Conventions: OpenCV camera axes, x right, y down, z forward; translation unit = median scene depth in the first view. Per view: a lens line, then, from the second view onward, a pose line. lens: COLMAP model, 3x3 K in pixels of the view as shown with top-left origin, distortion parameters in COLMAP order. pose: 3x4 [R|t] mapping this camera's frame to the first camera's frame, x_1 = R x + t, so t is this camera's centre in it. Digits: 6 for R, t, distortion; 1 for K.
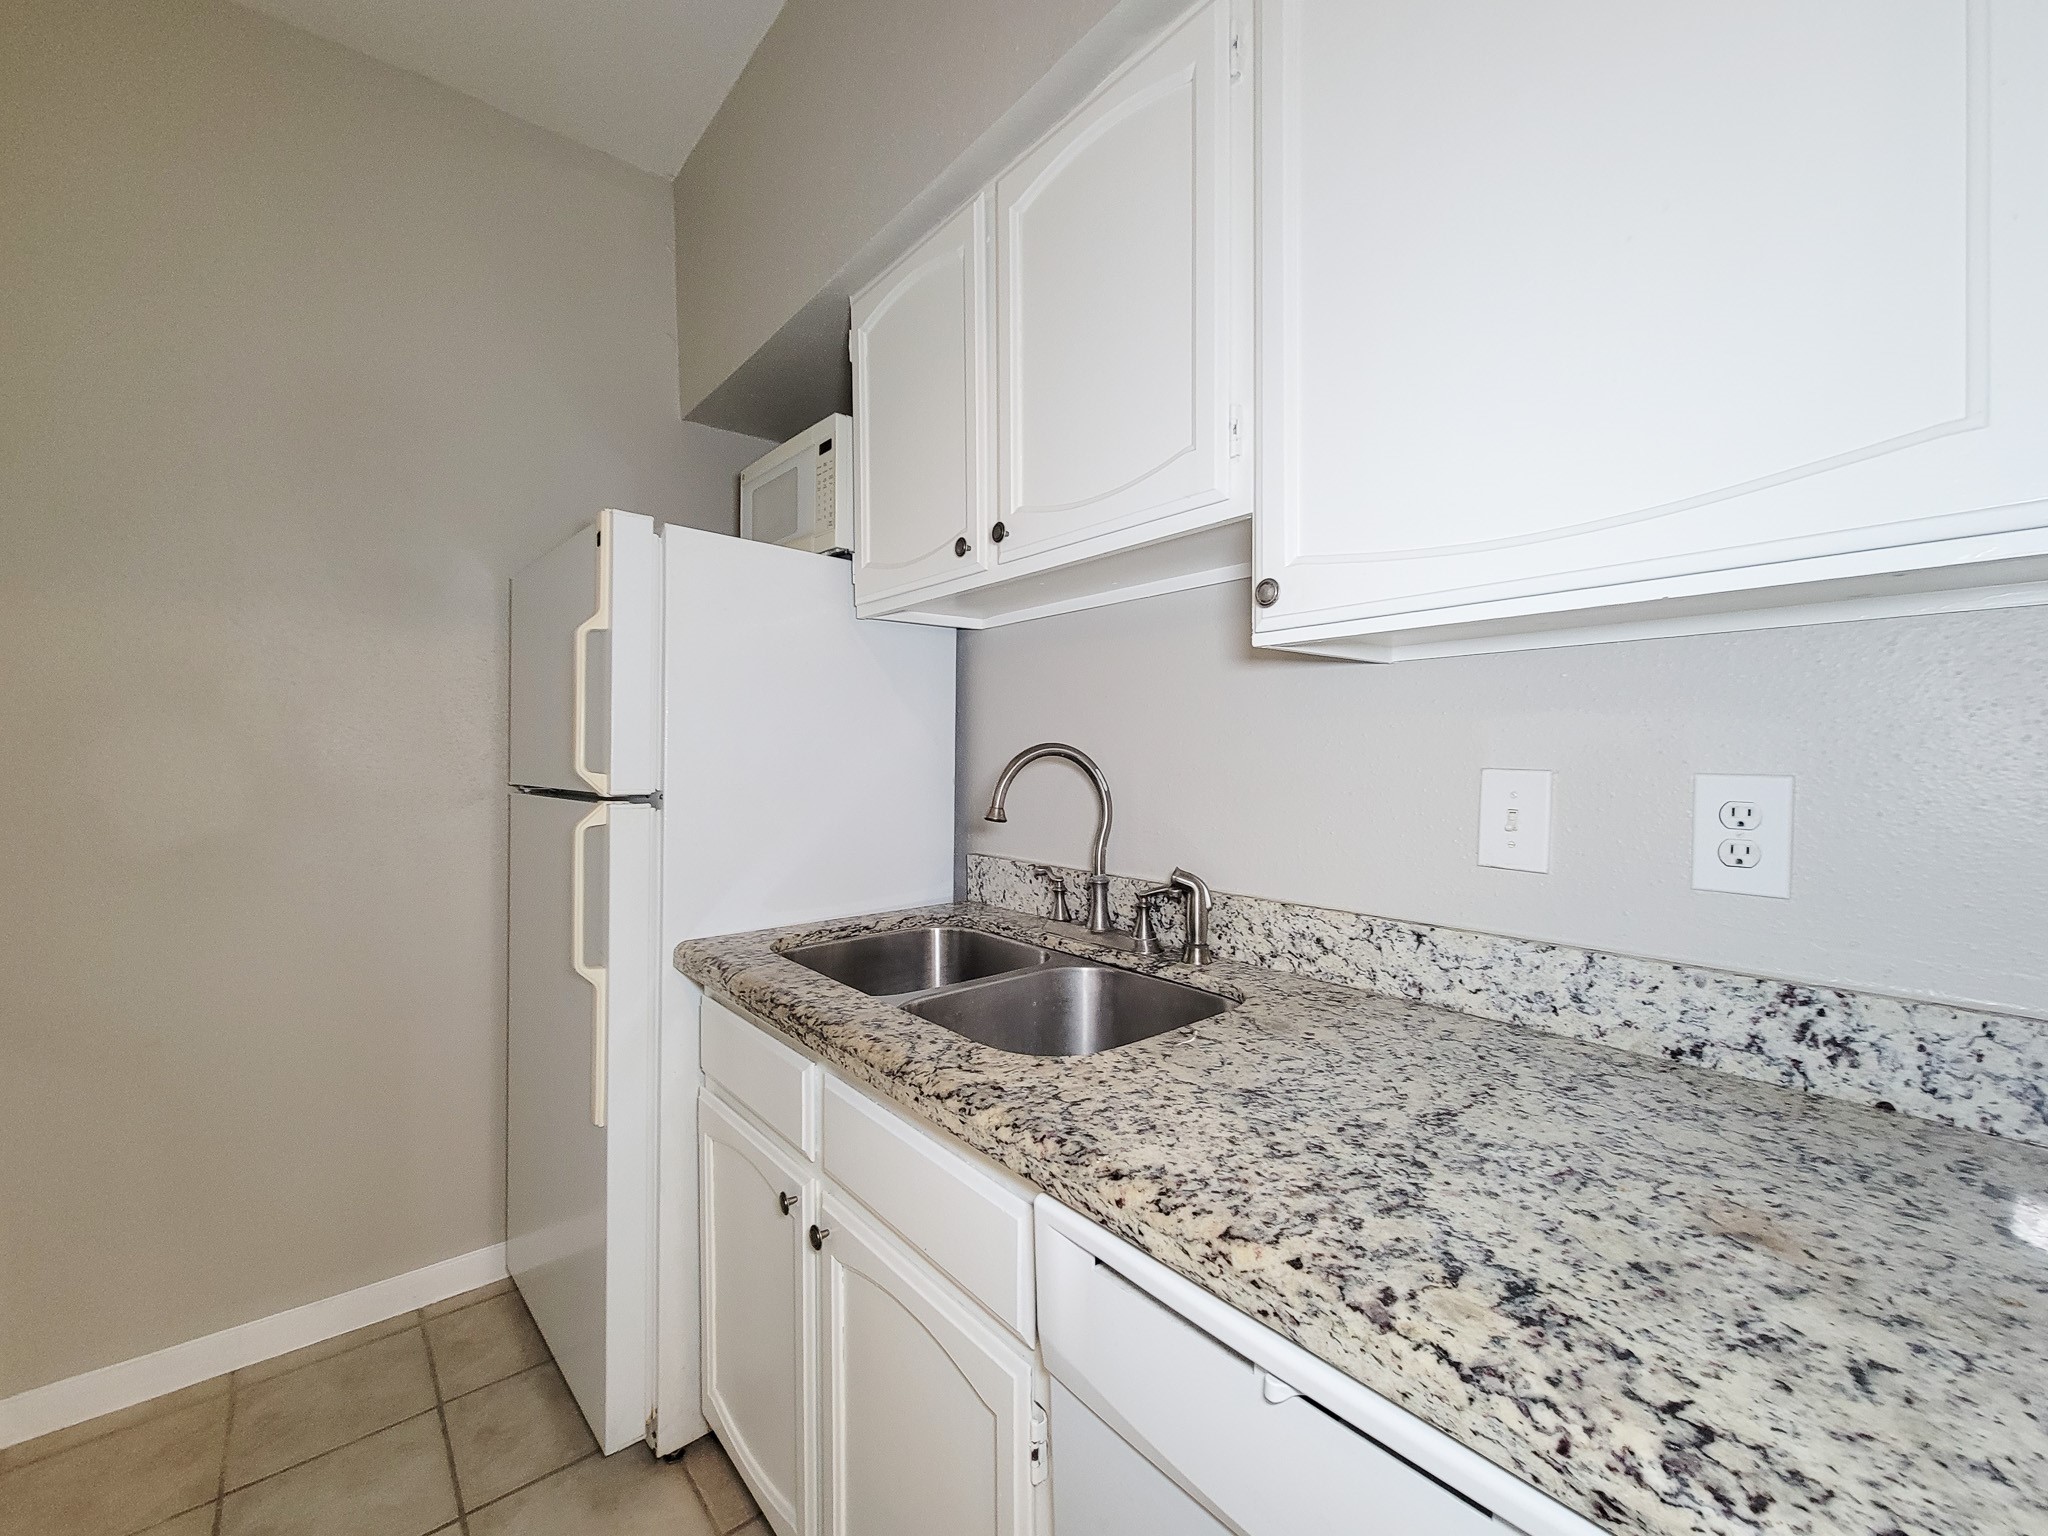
lens RADIAL K [[837.0, 0, 1017.7], [0, 837.0, 778.2], [0, 0, 1]] dist [-0.000531, -0.000561]
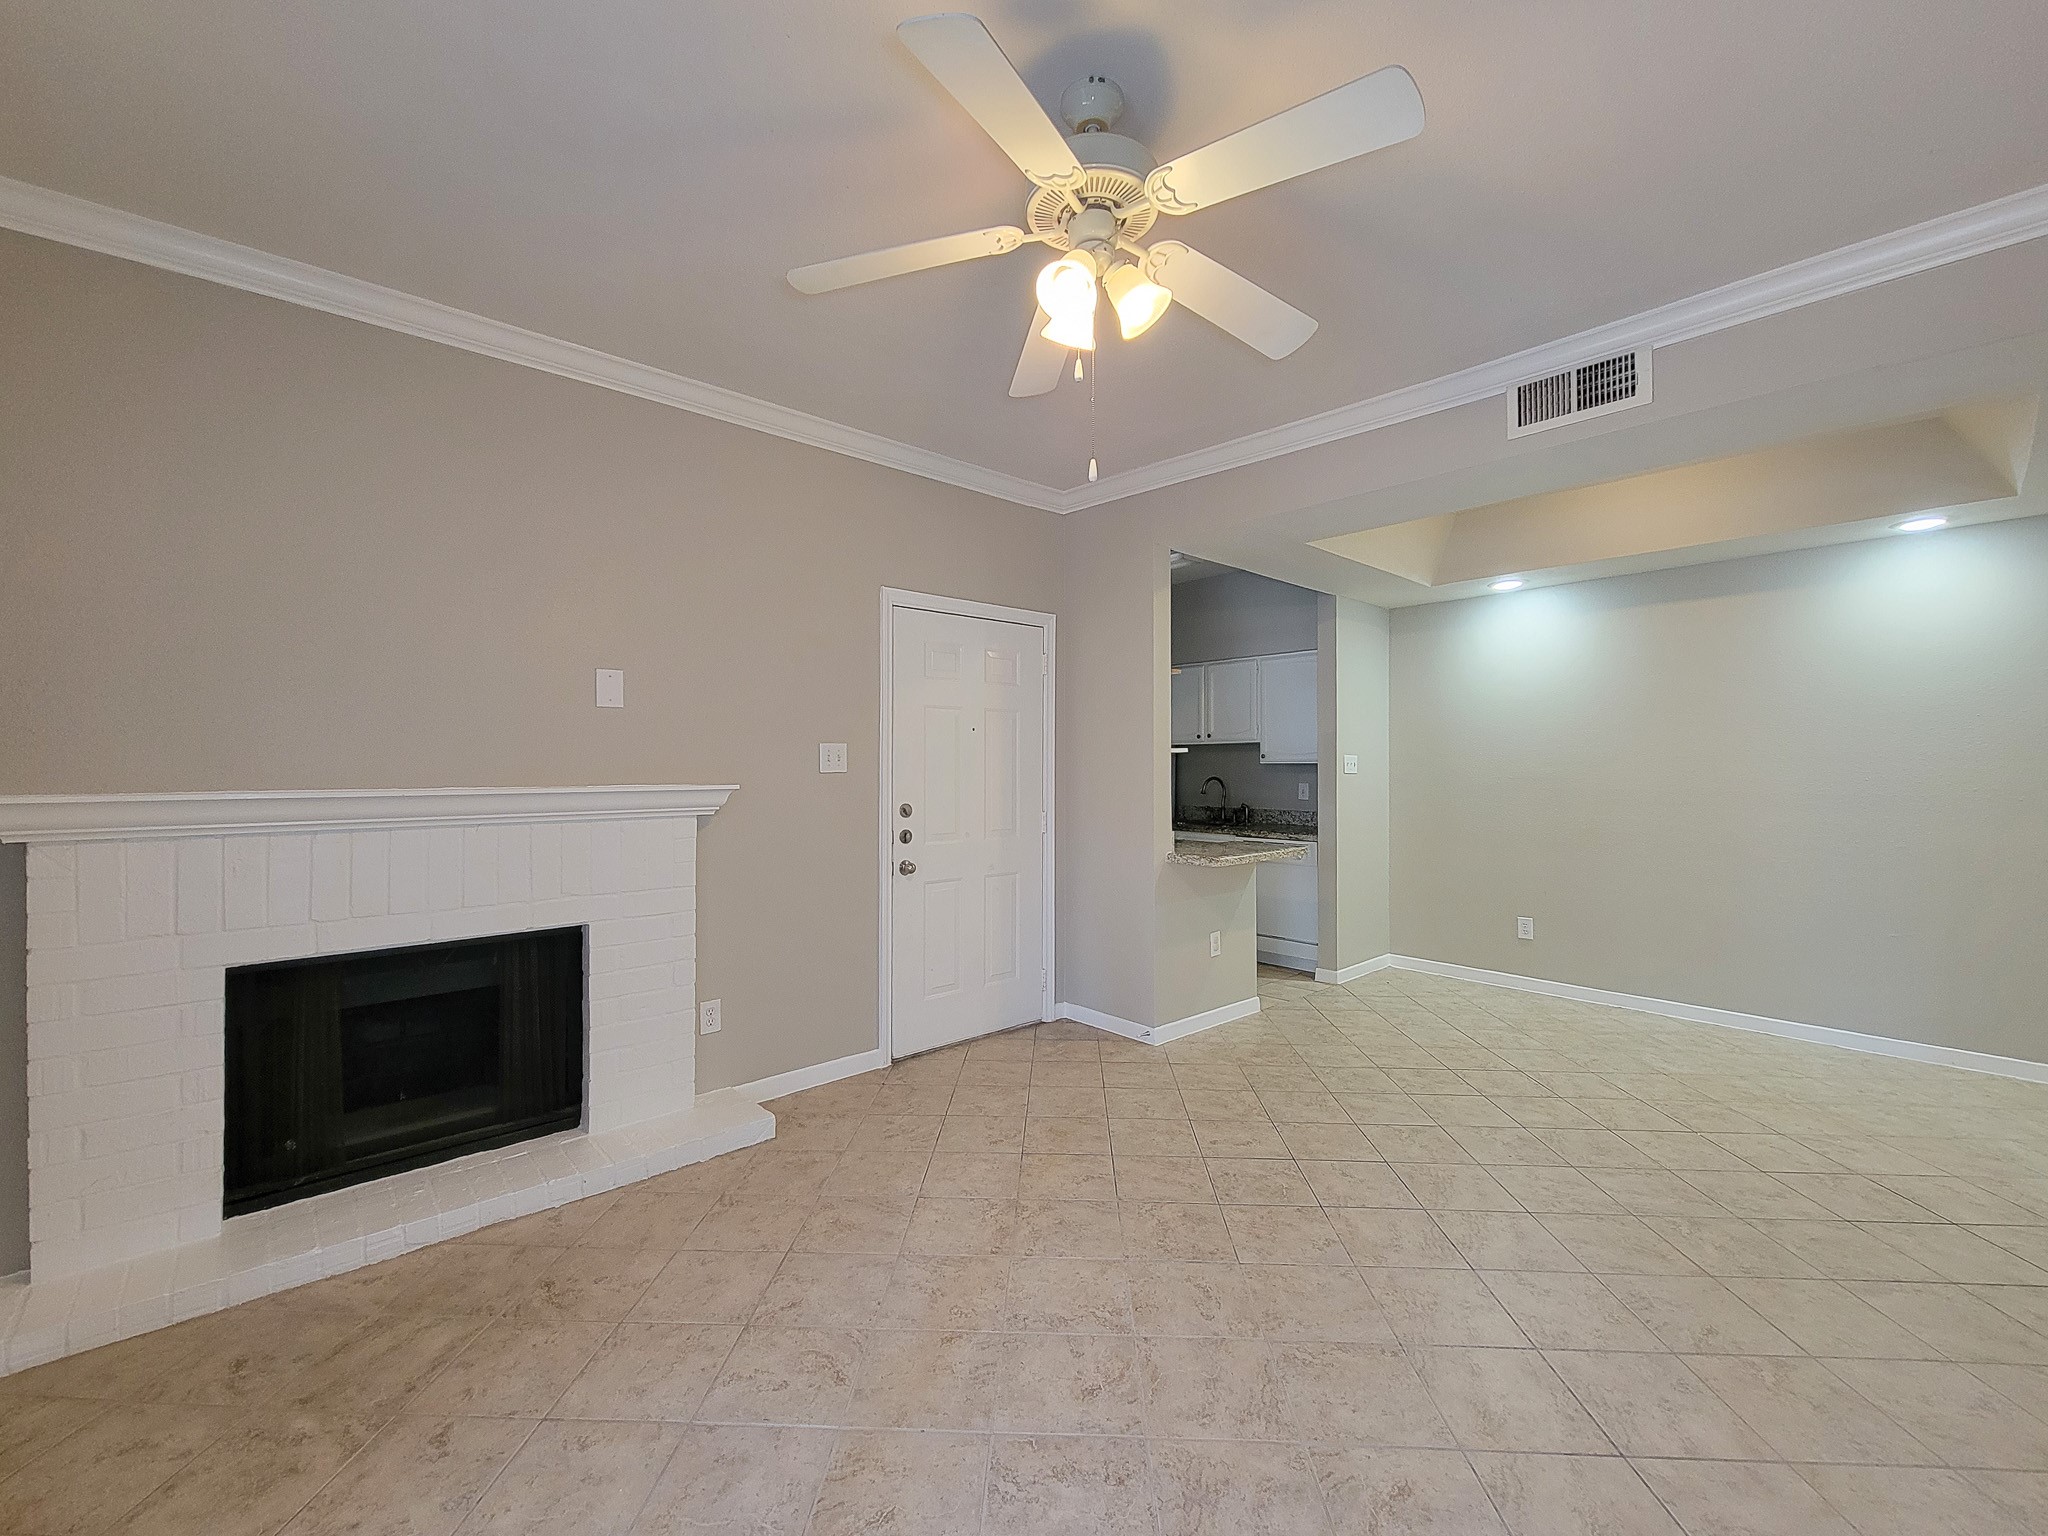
lens RADIAL K [[857.8, 0, 1024.0], [0, 857.8, 768.0], [0, 0, 1]] dist [0.008070, -0.005254]
pose [[0.998695, 0.007300, 0.050546, -1.391840], [-0.005897, 0.999594, -0.027866, 0.051577], [-0.050729, 0.027532, 0.998333, -4.090987]]
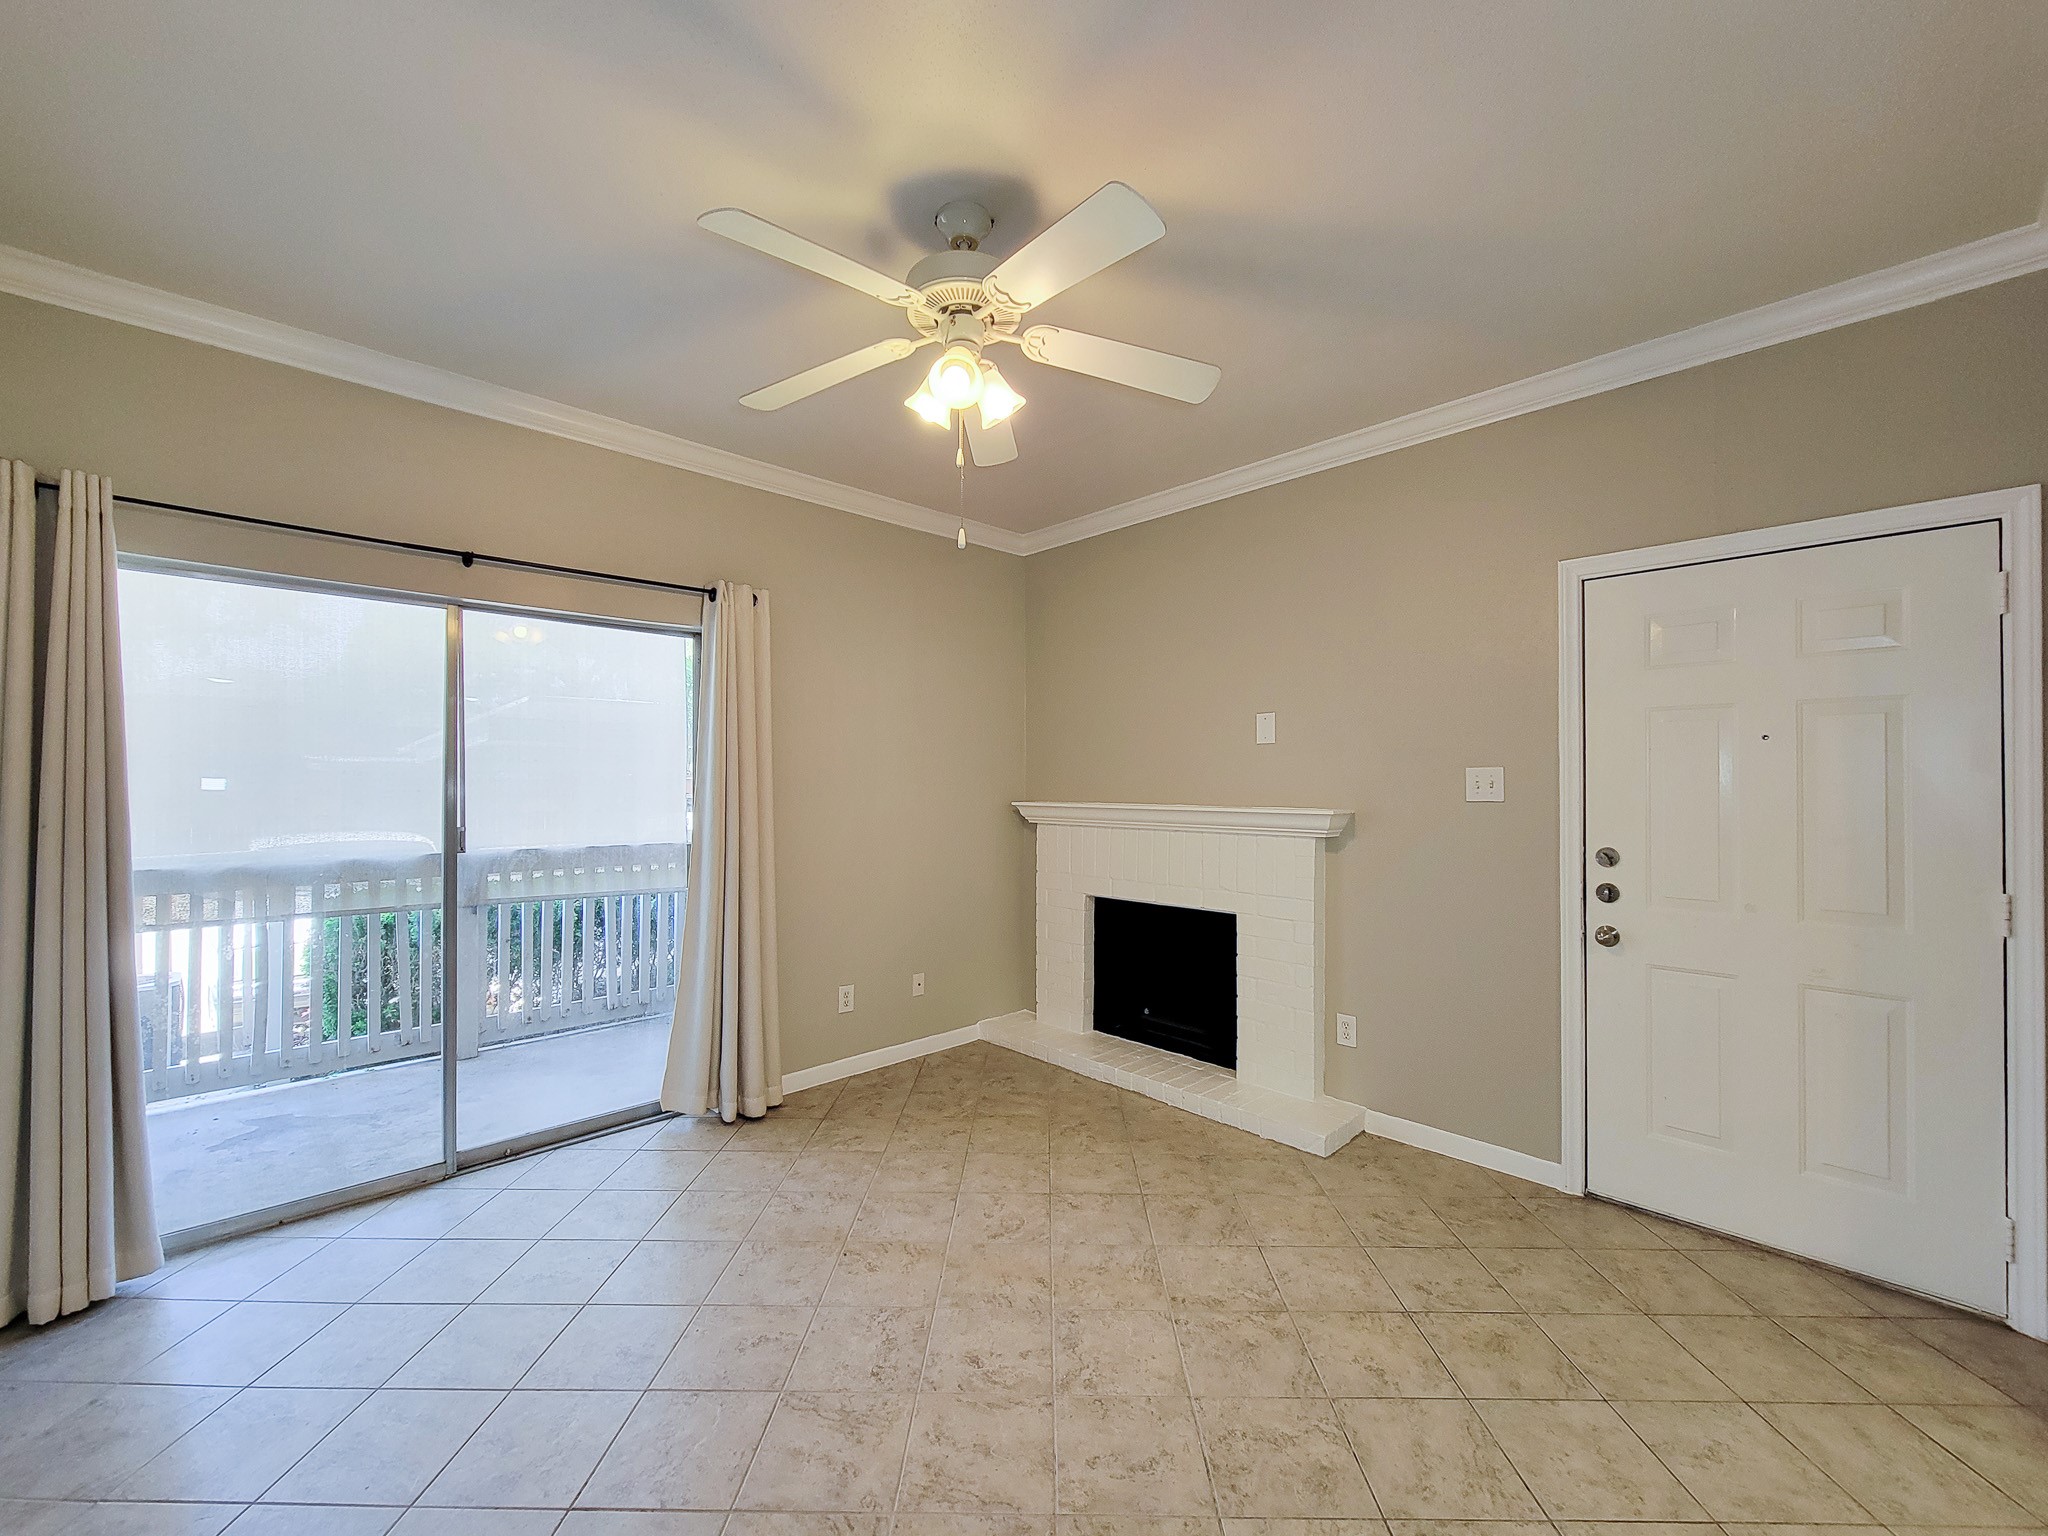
lens RADIAL K [[839.4, 0, 1032.4], [0, 839.4, 771.2], [0, 0, 1]] dist [0.000773, -0.000407]
pose [[0.079701, -0.005000, -0.996806, 0.407381], [-0.035541, 0.999337, -0.007854, -0.032438], [0.996185, 0.036053, 0.079470, -2.654427]]
